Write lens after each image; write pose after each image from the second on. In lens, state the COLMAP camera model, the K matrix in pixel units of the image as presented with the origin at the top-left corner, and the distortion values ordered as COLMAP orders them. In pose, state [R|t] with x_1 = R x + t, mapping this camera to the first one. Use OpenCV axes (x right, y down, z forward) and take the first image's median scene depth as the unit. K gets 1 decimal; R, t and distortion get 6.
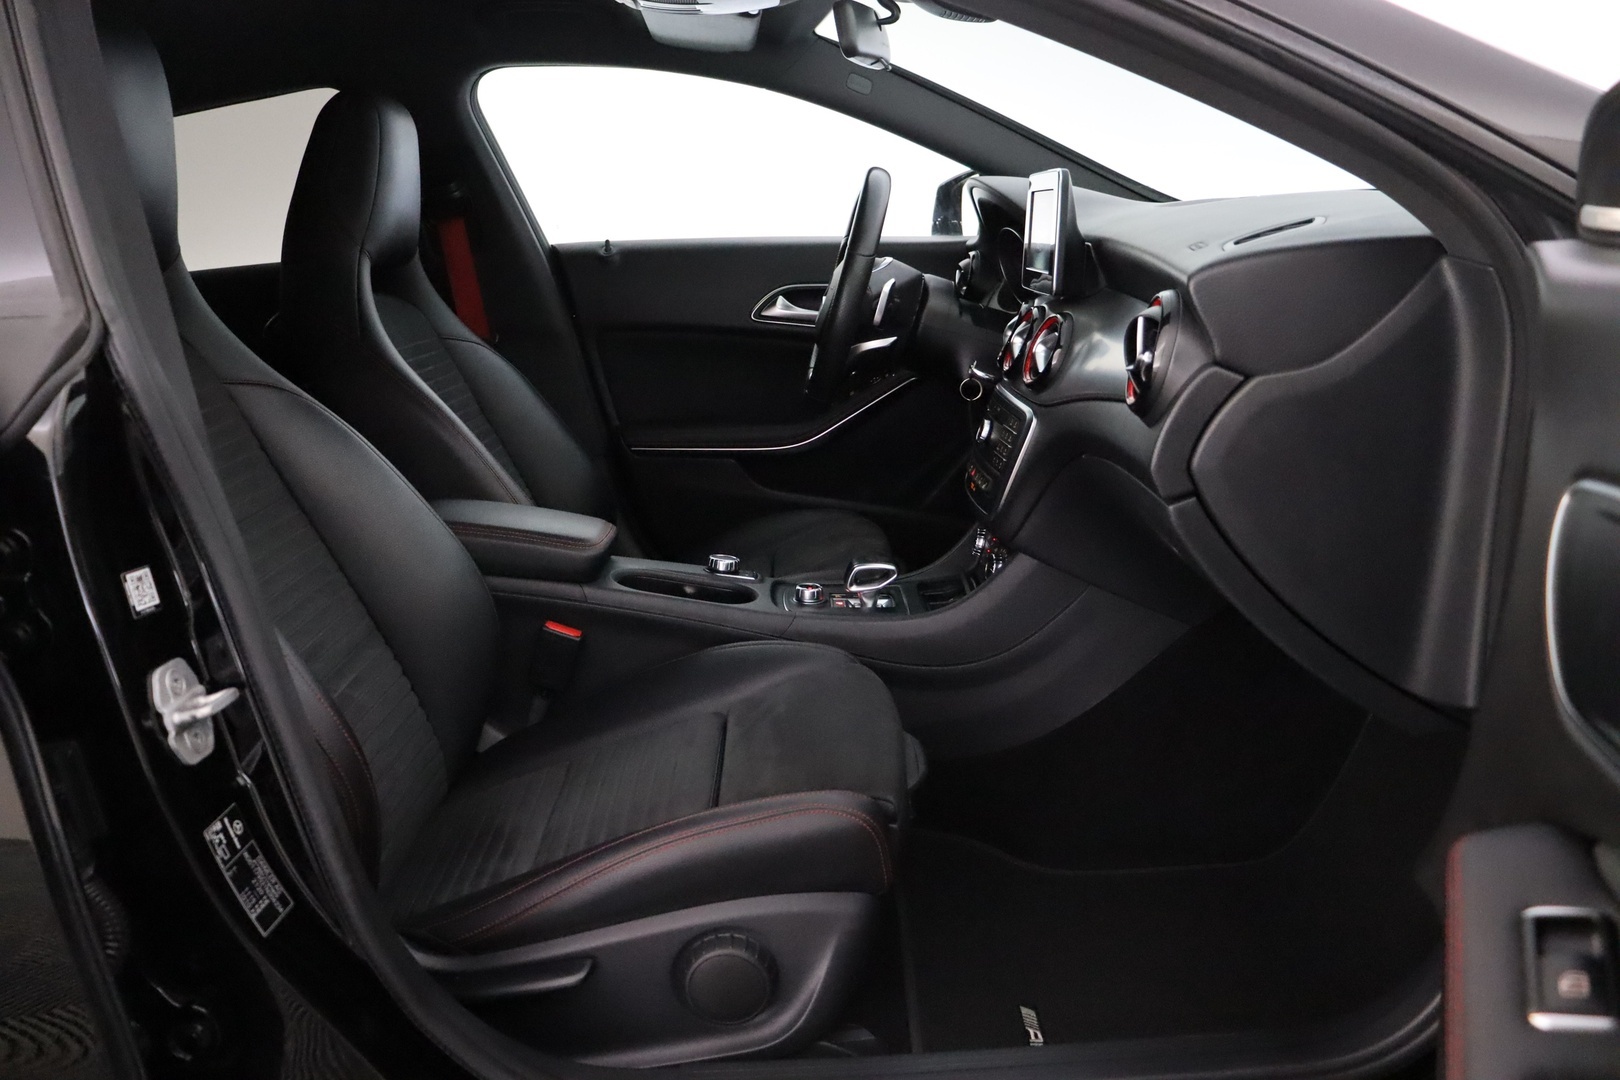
lens RADIAL K [[1353.3, 0, 810.0], [0, 1353.3, 540.0], [0, 0, 1]] dist [-0.146123, 0.001819]
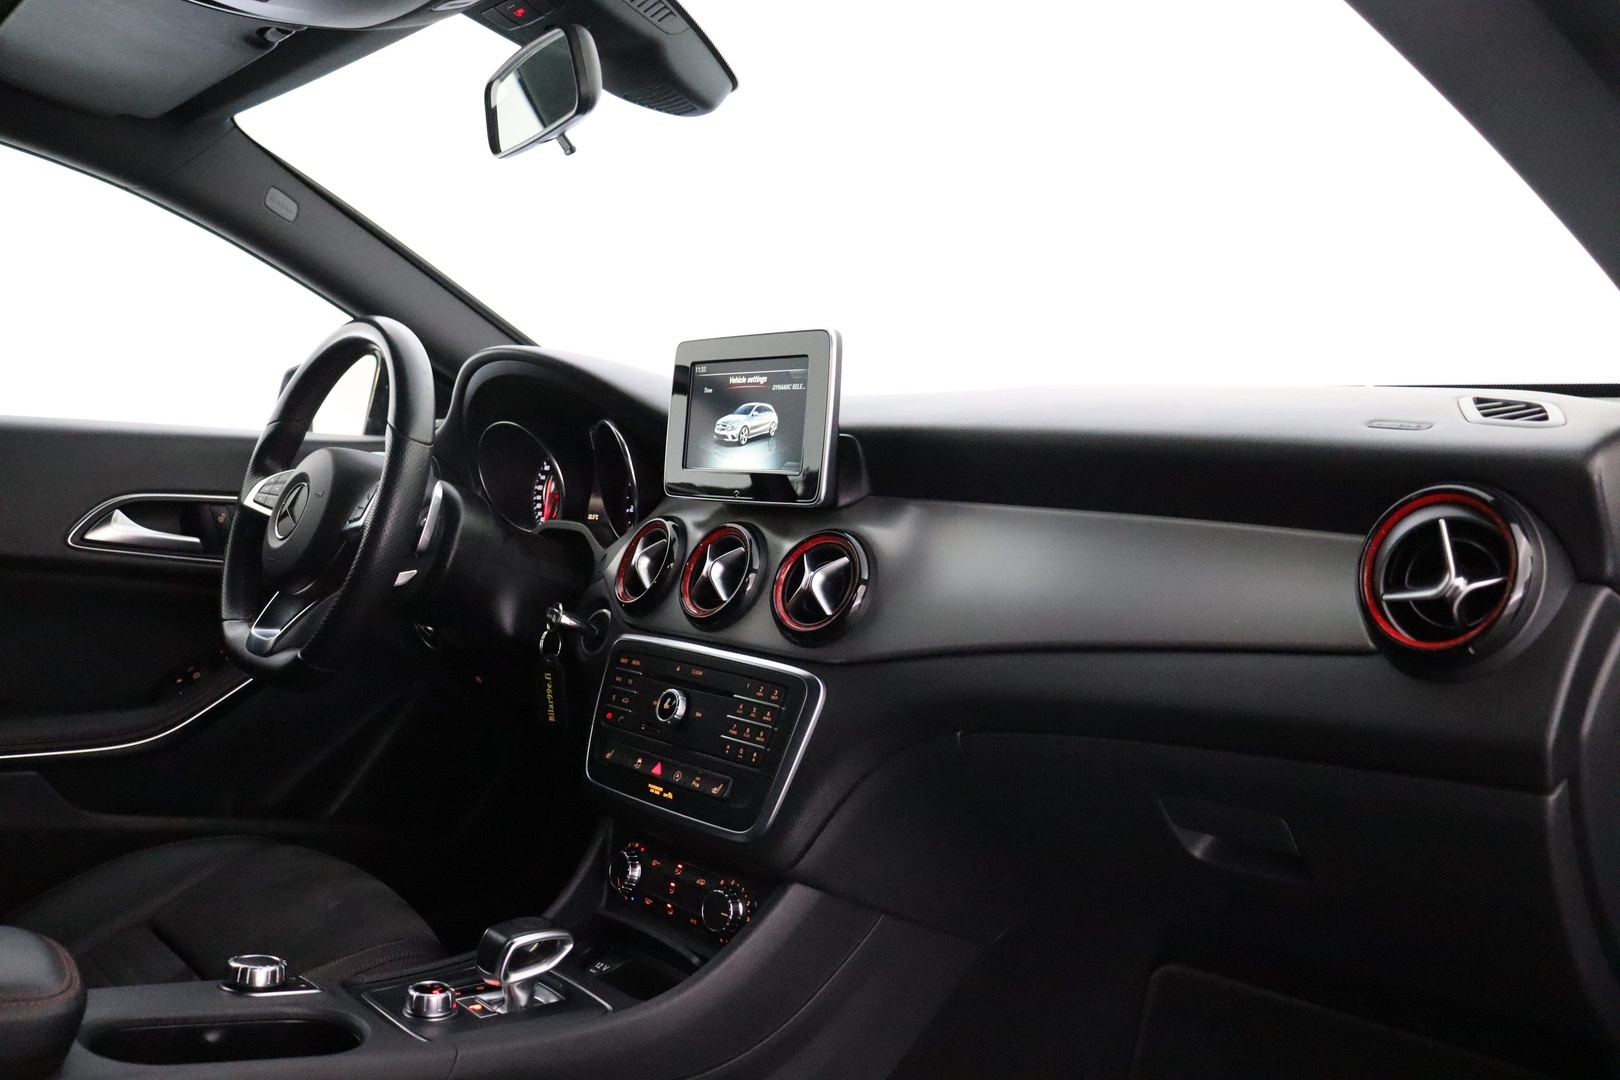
lens RADIAL K [[1353.3, 0, 810.0], [0, 1353.3, 540.0], [0, 0, 1]] dist [-0.146123, 0.001819]
pose [[0.732560, 0.012367, 0.680591, -0.271695], [0.106863, 0.985348, -0.132928, -0.065372], [-0.672262, 0.170107, 0.720505, 0.443790]]
